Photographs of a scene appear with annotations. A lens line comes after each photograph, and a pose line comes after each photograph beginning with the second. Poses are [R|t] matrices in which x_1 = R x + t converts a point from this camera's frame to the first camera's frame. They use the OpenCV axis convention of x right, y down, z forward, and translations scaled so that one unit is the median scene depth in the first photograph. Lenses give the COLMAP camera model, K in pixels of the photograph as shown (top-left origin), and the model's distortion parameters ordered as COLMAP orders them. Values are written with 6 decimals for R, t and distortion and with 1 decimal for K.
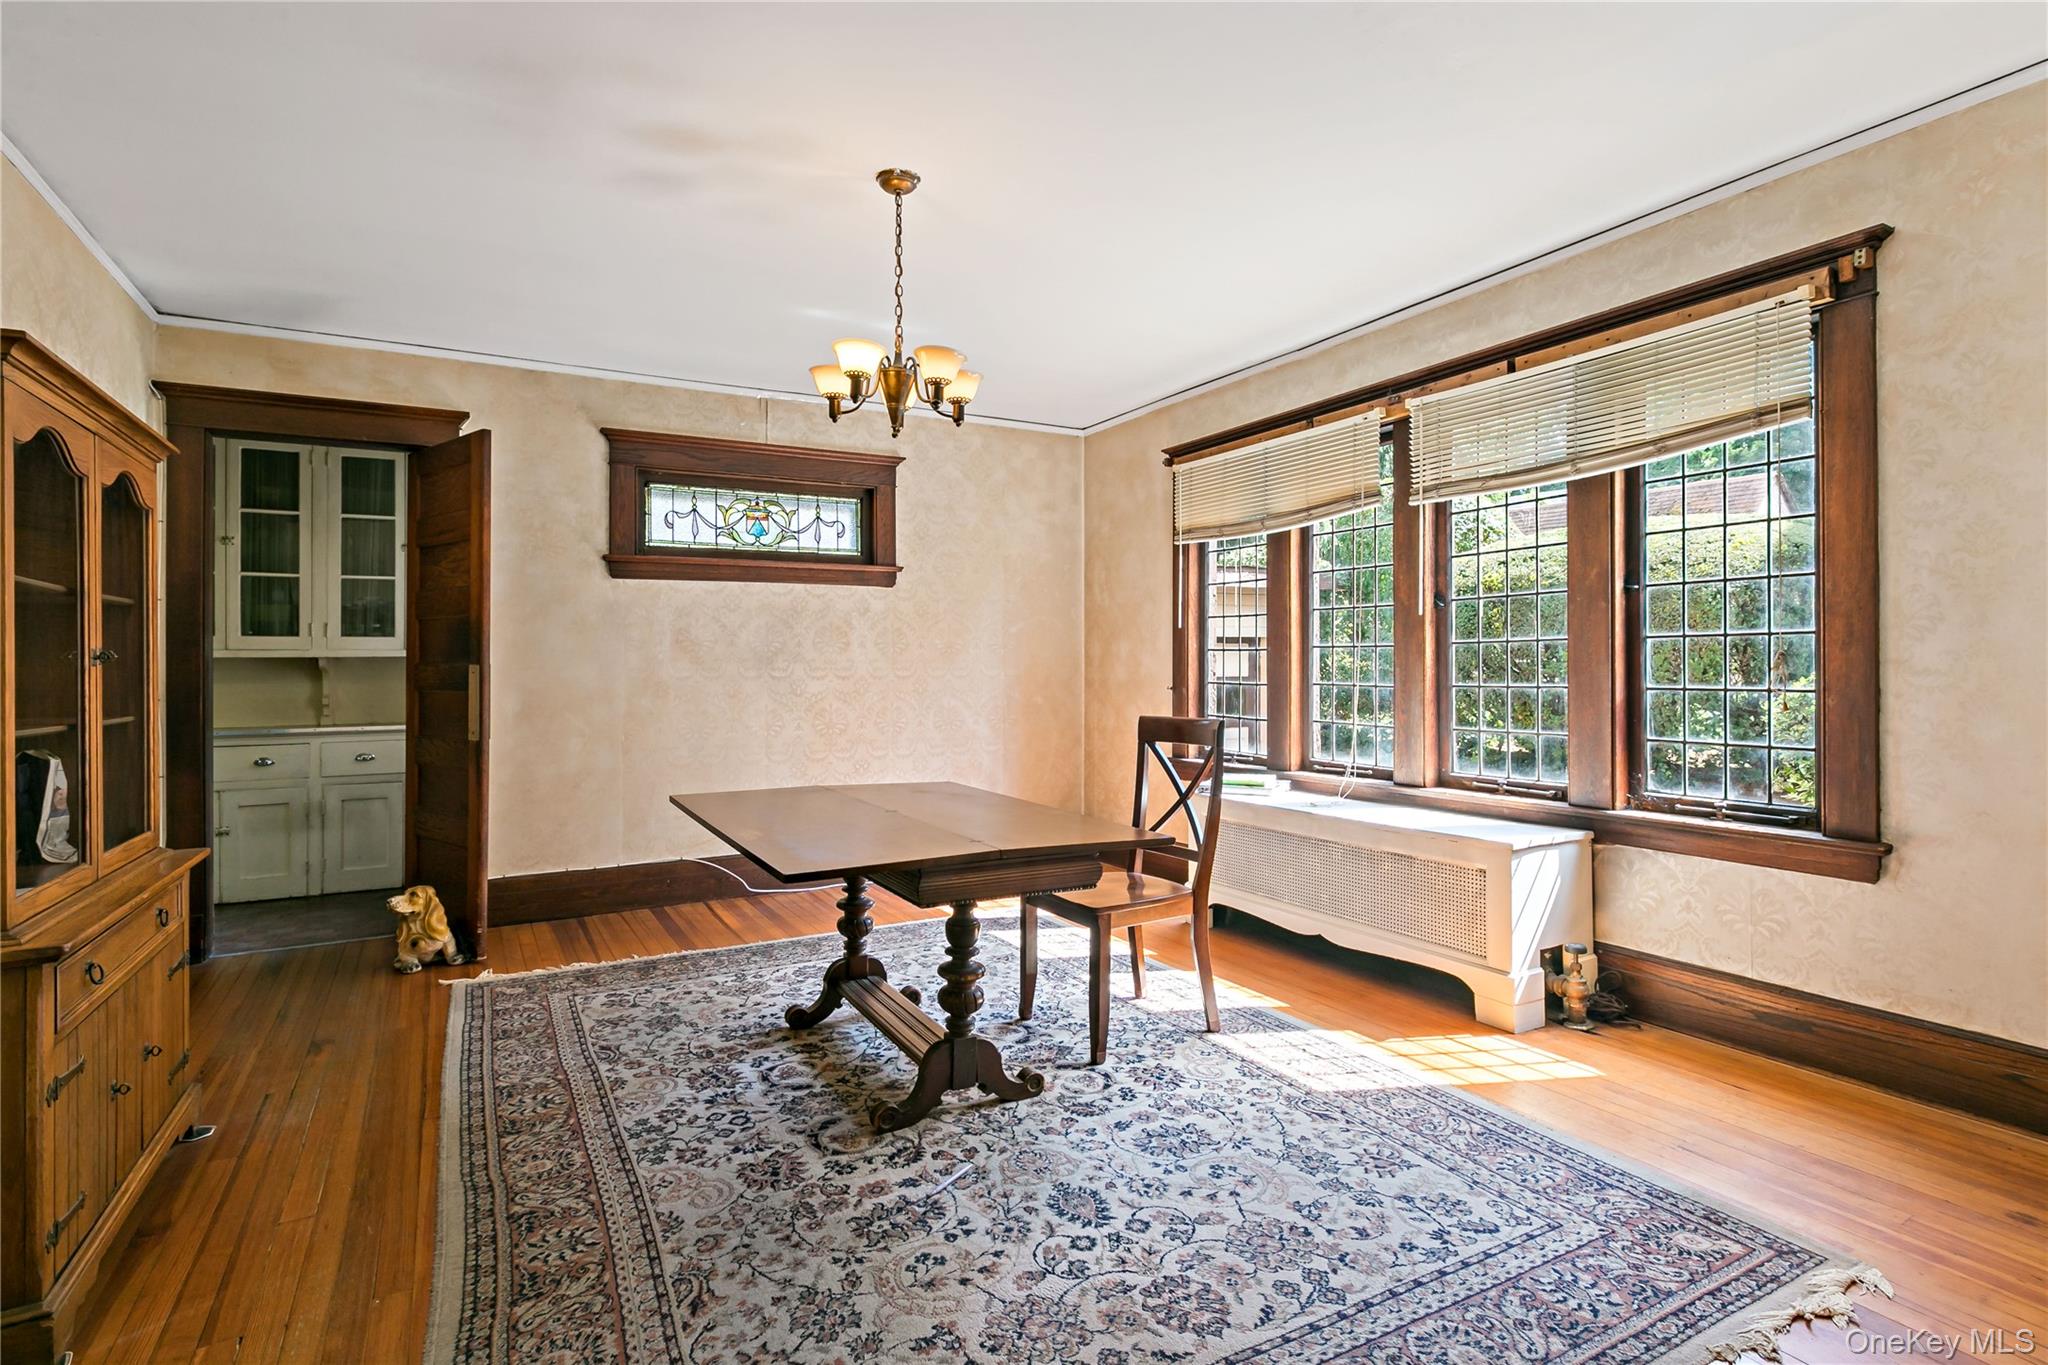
lens RADIAL K [[1019.7, 0, 1018.7], [0, 1019.7, 673.6], [0, 0, 1]] dist [-0.002088, 0.000168]
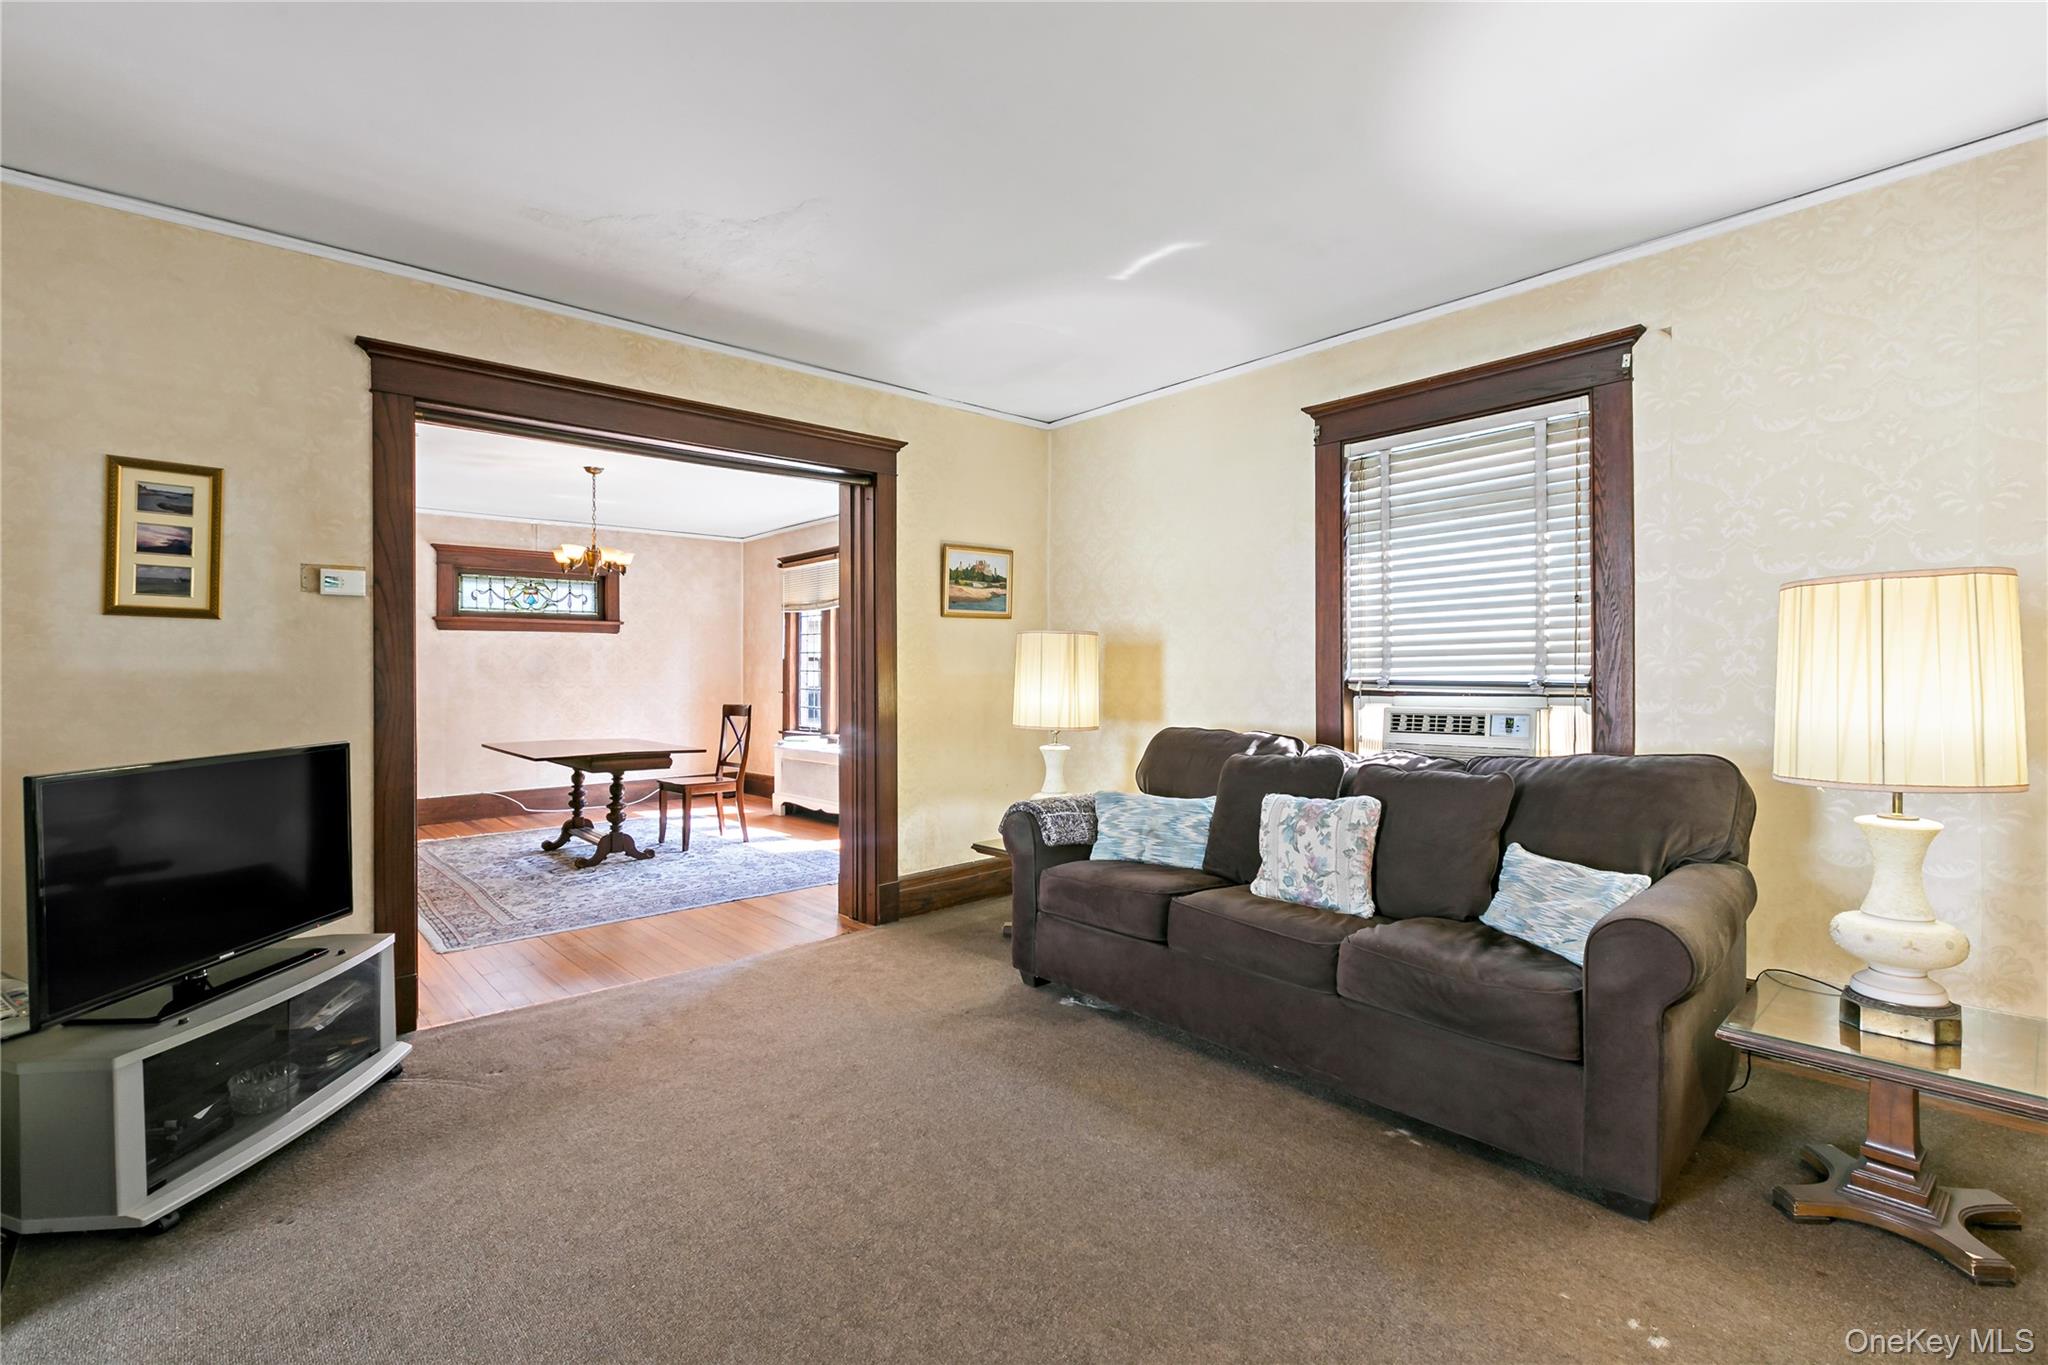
lens RADIAL K [[930.1, 0, 1014.9], [0, 930.1, 678.7], [0, 0, 1]] dist [0.001943, -0.000297]
pose [[0.976025, -0.001887, 0.217650, 0.202406], [0.003008, 0.999984, -0.004821, -0.000142], [-0.217637, 0.005360, 0.976015, -0.720205]]
